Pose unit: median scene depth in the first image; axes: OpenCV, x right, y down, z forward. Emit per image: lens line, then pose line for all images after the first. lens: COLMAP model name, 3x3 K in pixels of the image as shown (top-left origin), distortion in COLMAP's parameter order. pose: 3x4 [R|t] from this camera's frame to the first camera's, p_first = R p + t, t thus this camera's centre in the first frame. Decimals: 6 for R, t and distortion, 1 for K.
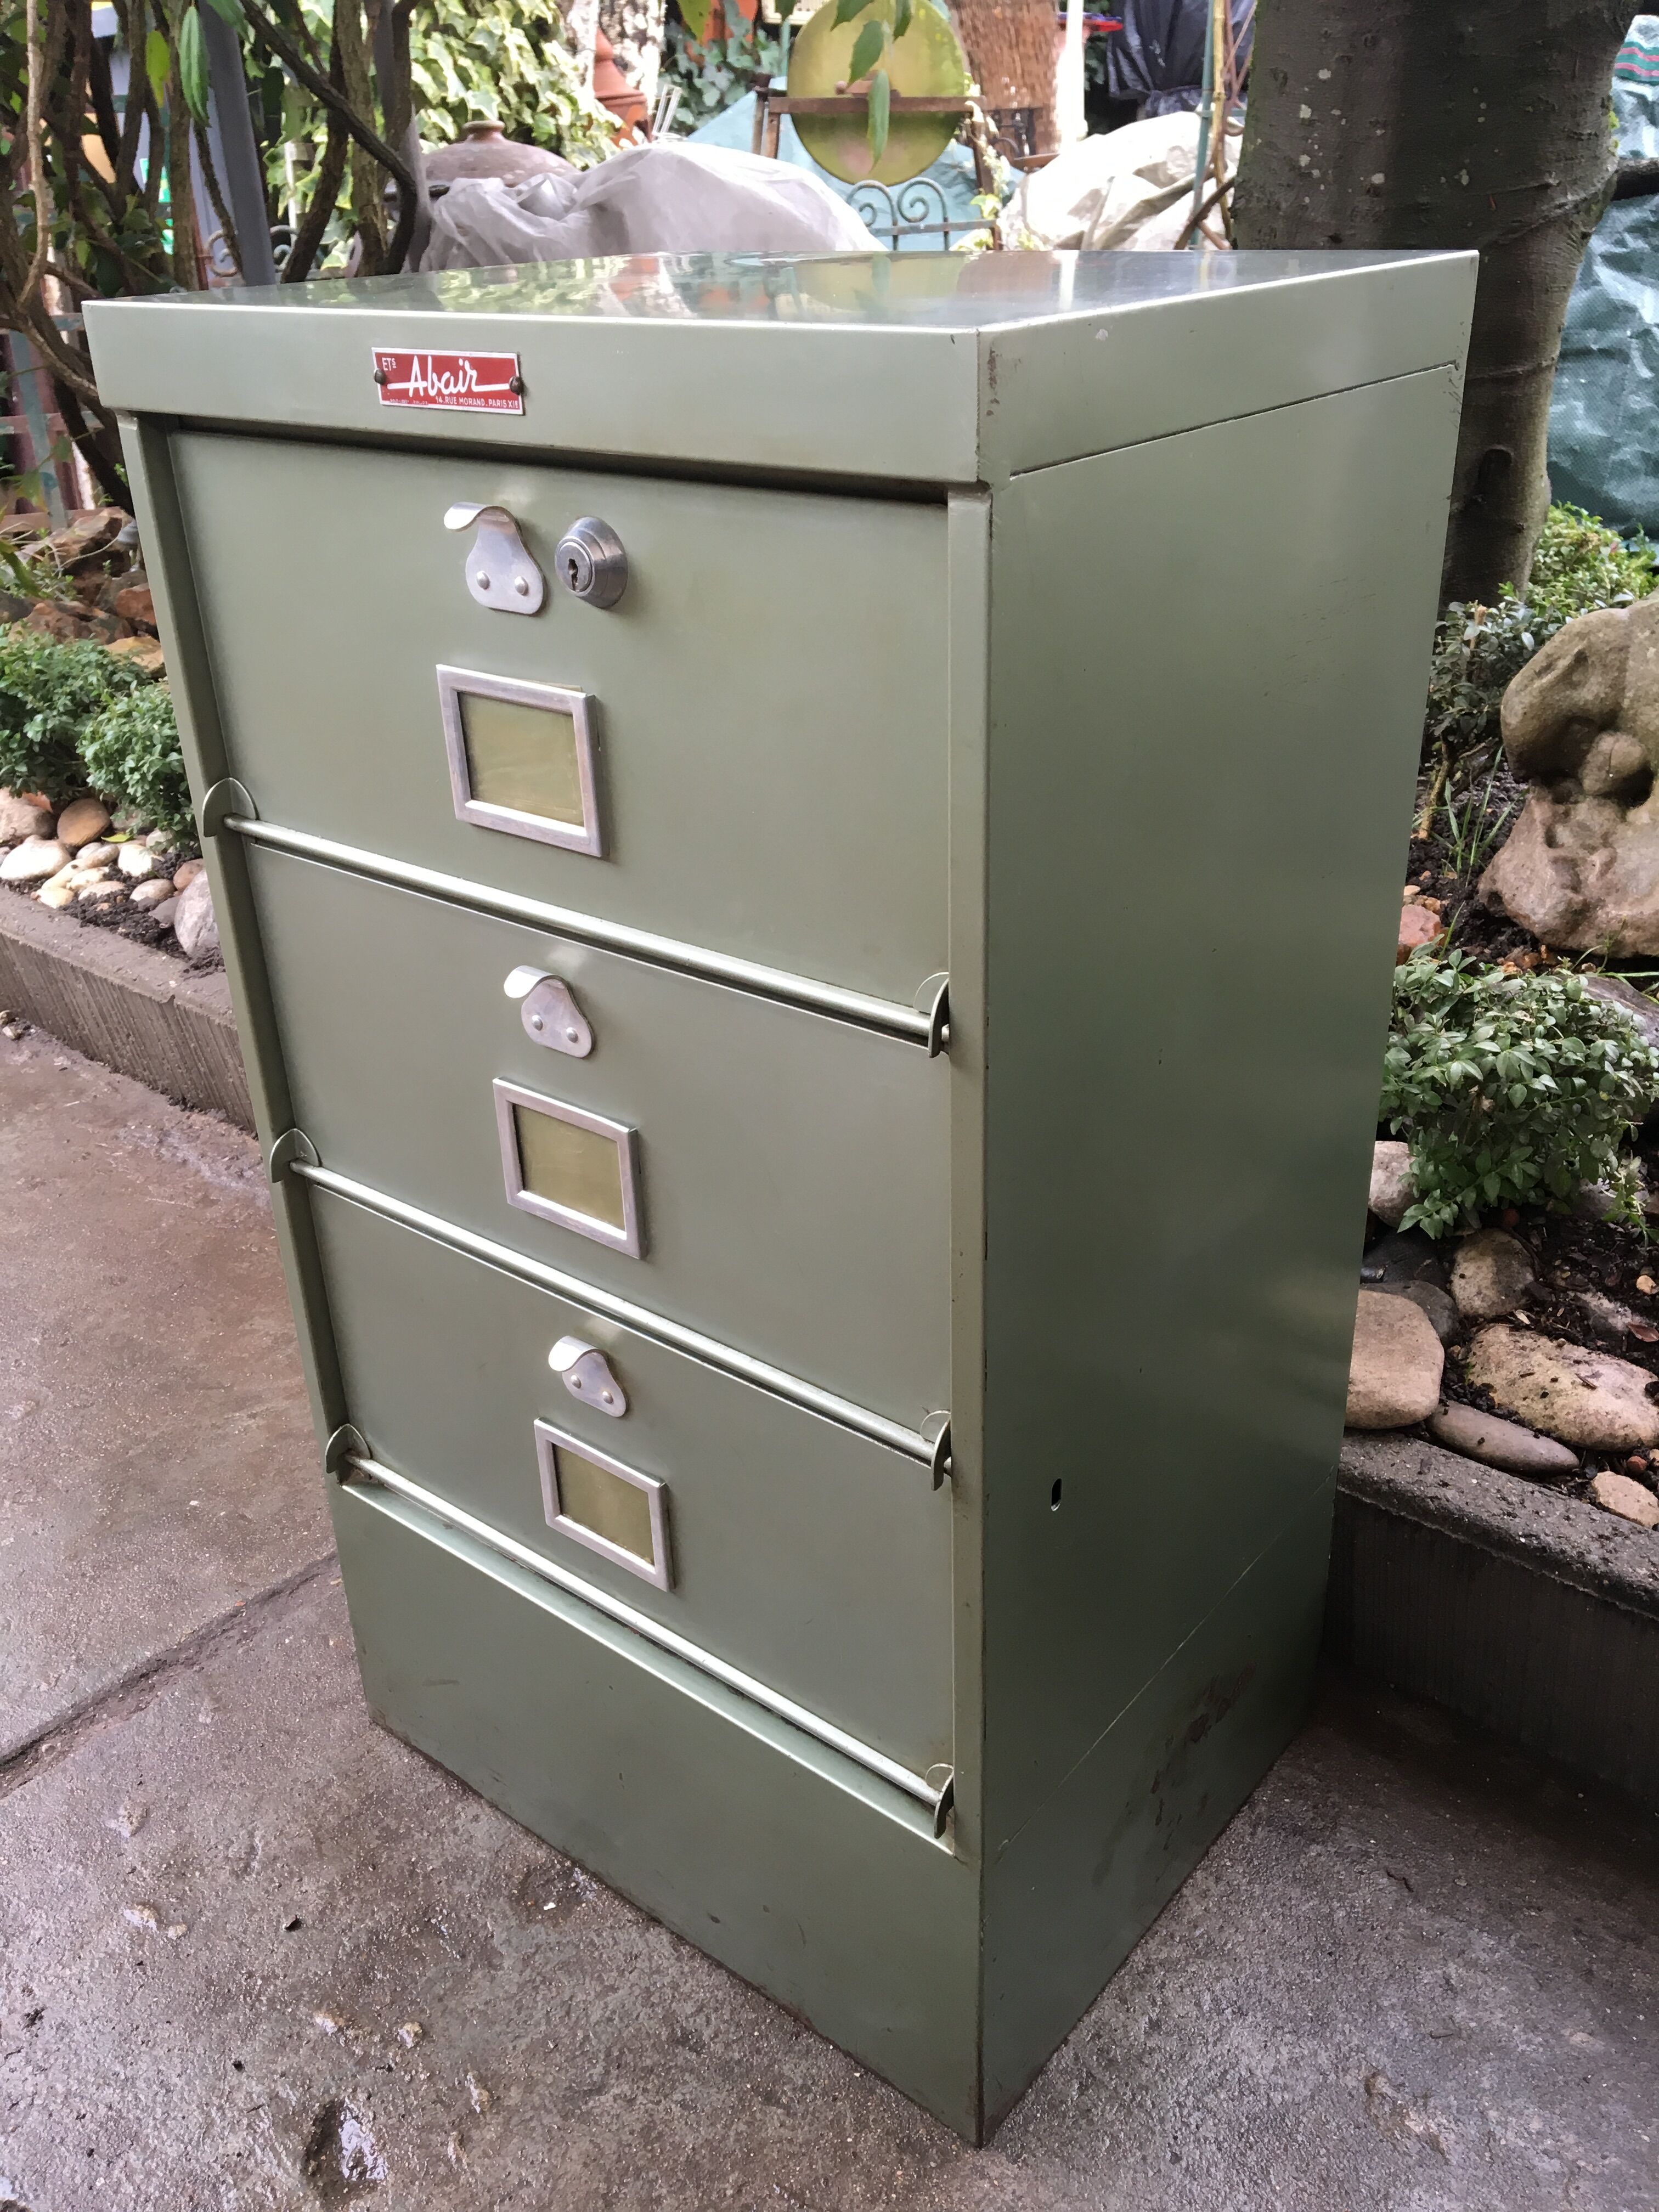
lens RADIAL K [[1861.3, 0, 888.2], [0, 1861.3, 1084.5], [0, 0, 1]] dist [0.050683, -0.081556]
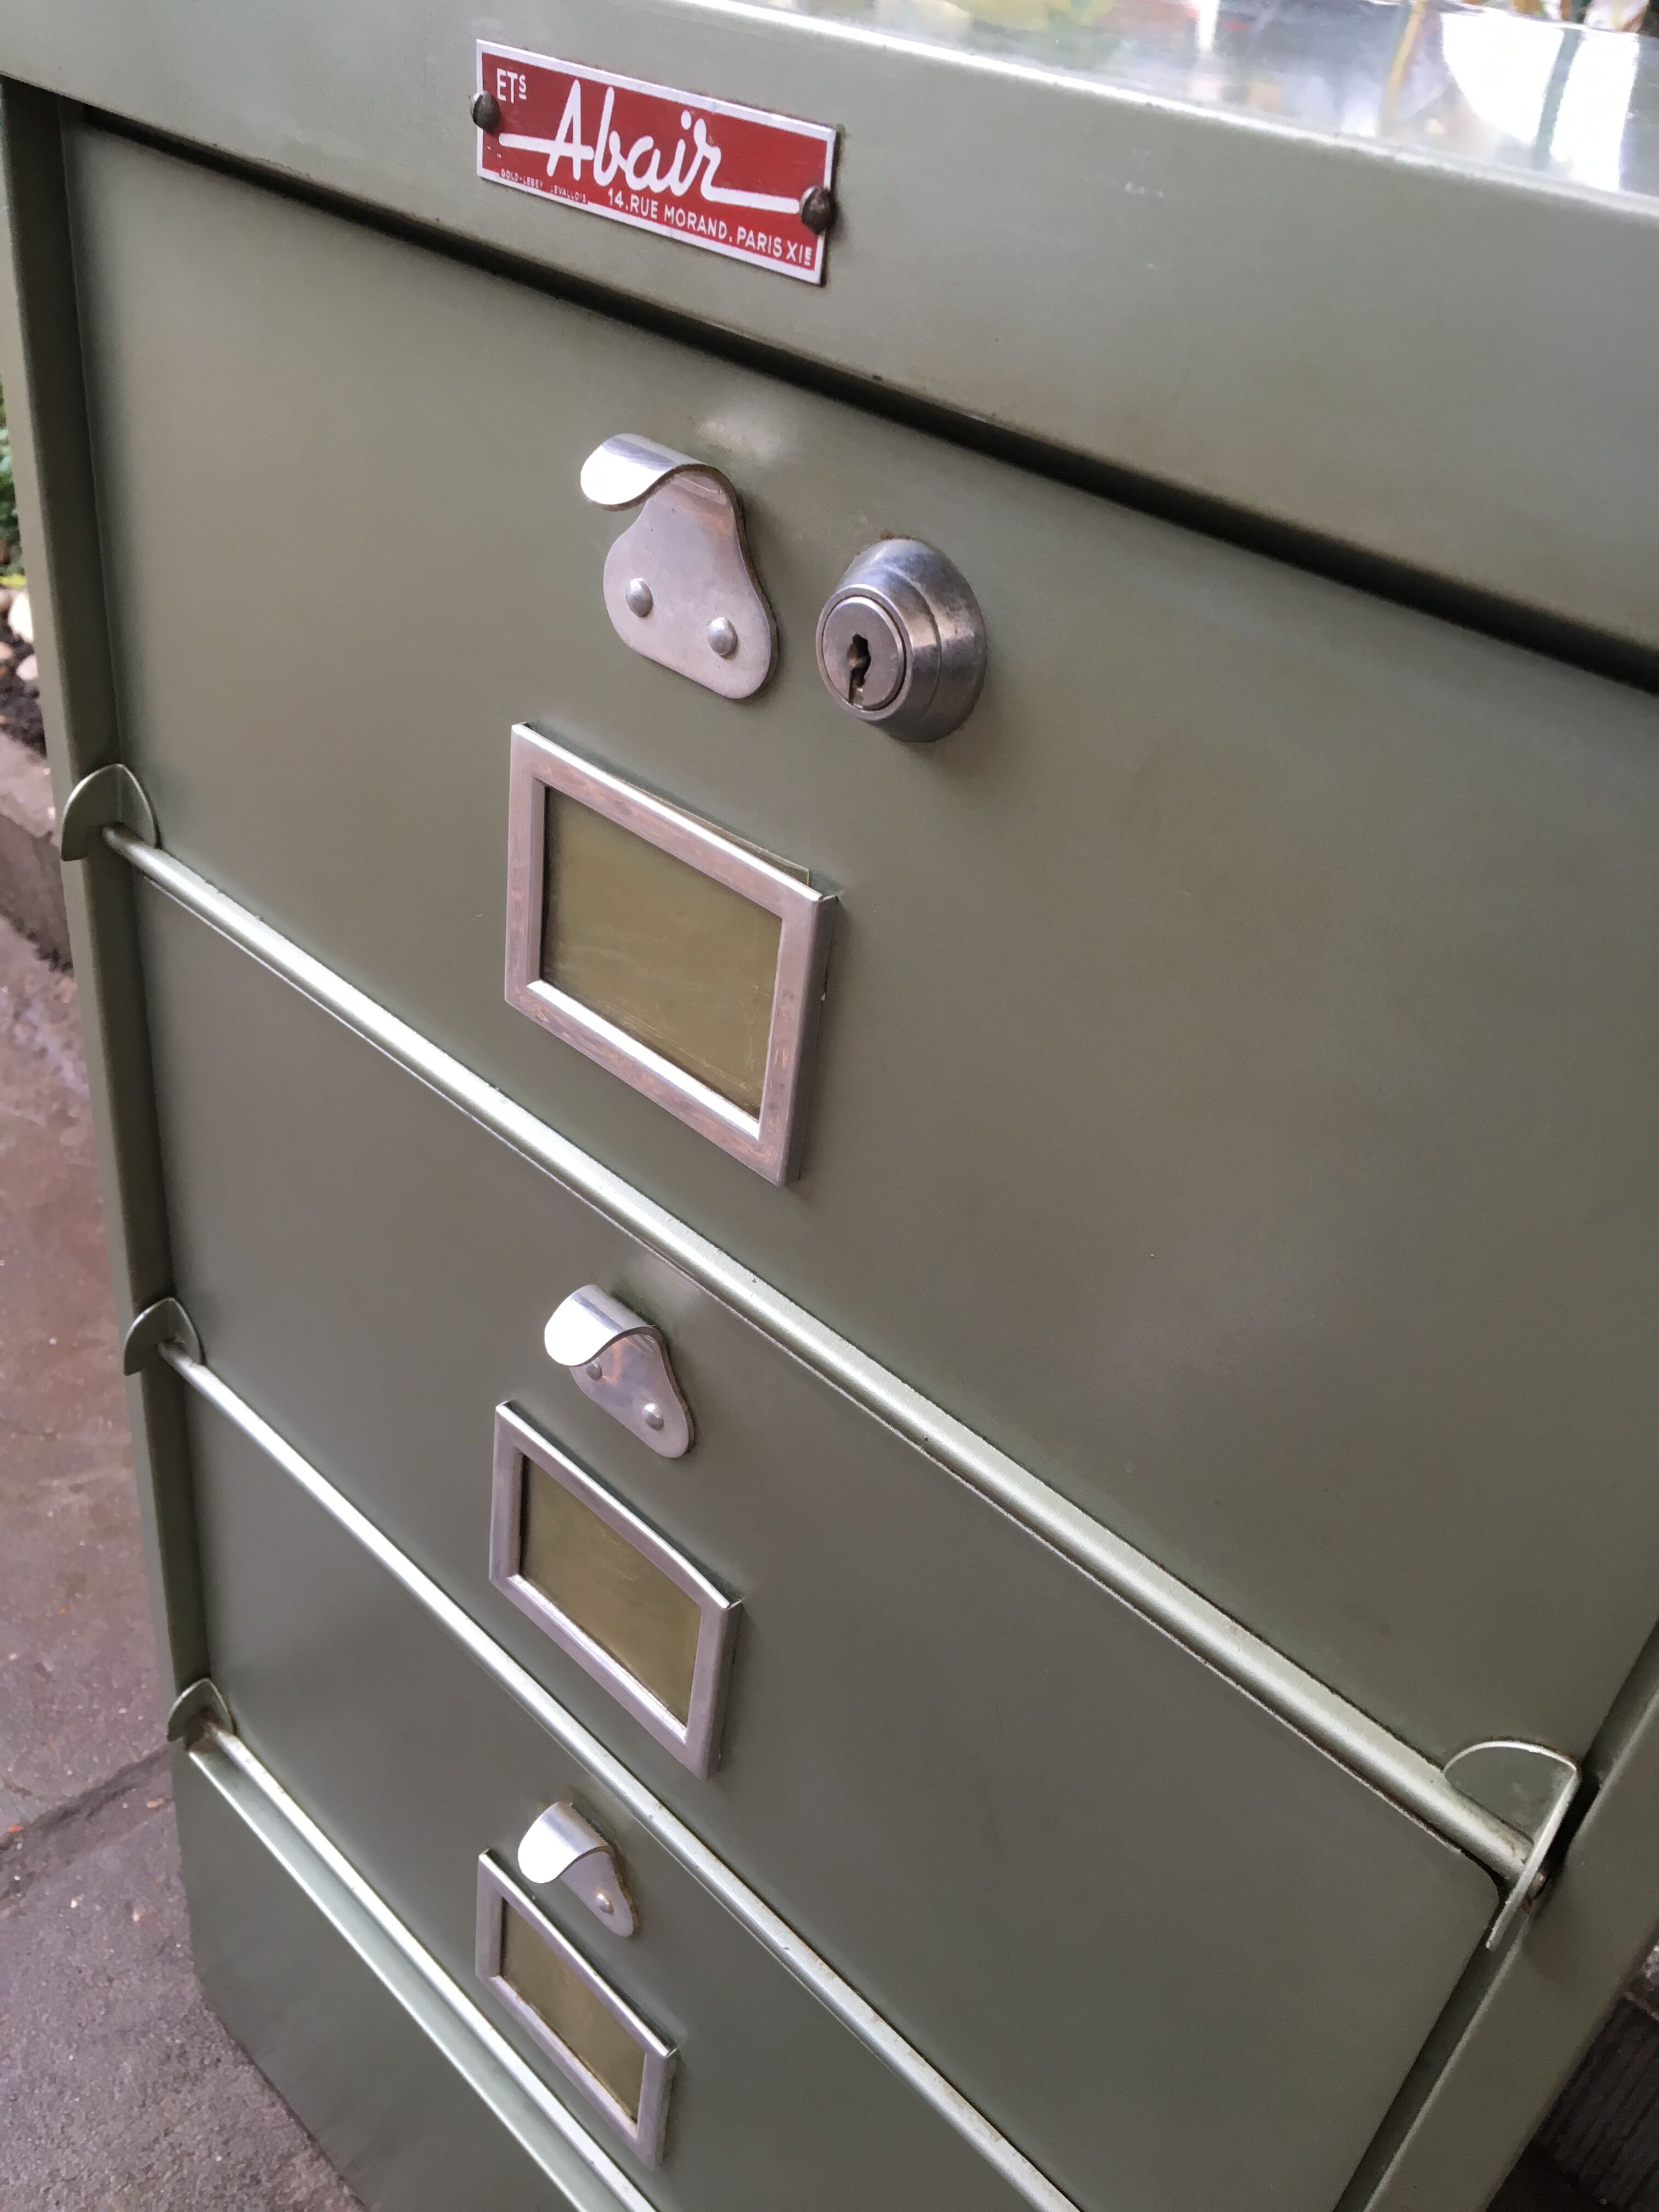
lens RADIAL K [[1861.3, 0, 853.7], [0, 1861.3, 1106.7], [0, 0, 1]] dist [0.050683, -0.081556]
pose [[0.986207, 0.161837, 0.034703, -0.142769], [-0.165130, 0.976347, 0.139564, -0.197569], [-0.011296, -0.143370, 0.989605, 0.466805]]
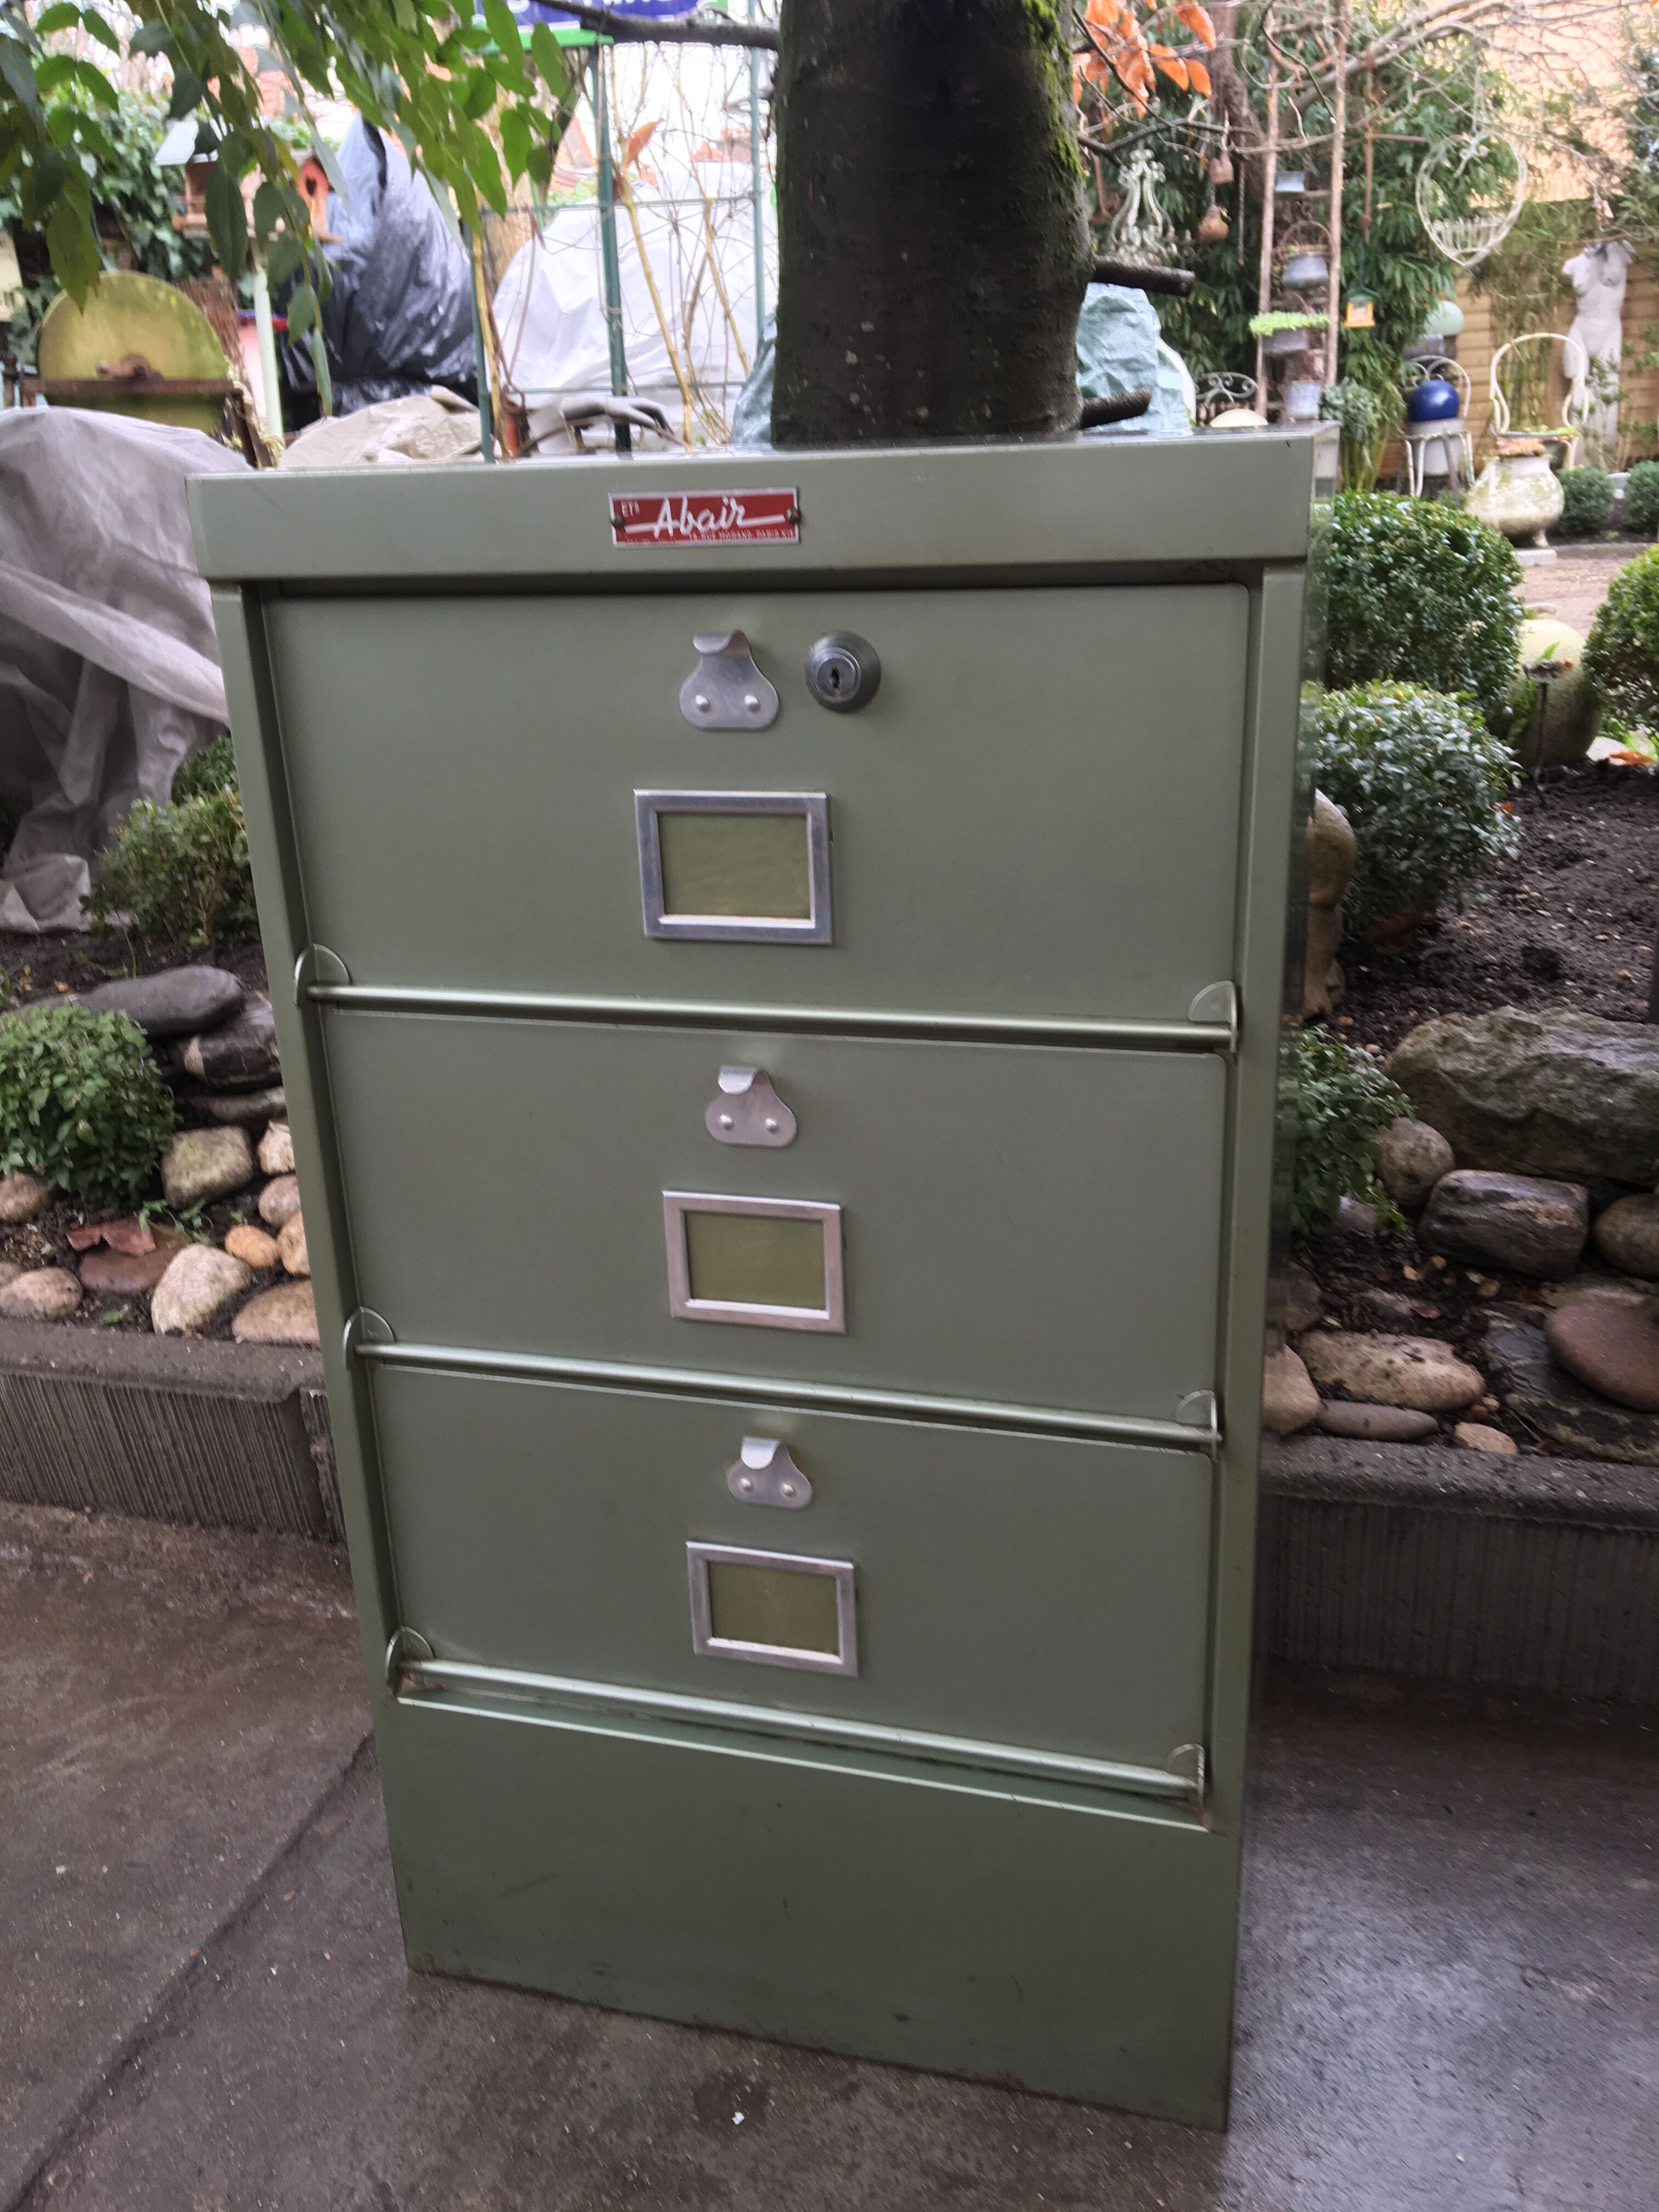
lens RADIAL K [[1861.3, 0, 828.3], [0, 1861.3, 1077.6], [0, 0, 1]] dist [0.050683, -0.081556]
pose [[0.926100, -0.129875, 0.354218, -0.503742], [0.176252, 0.979064, -0.101832, 0.058292], [-0.333577, 0.156738, 0.929602, 0.007674]]
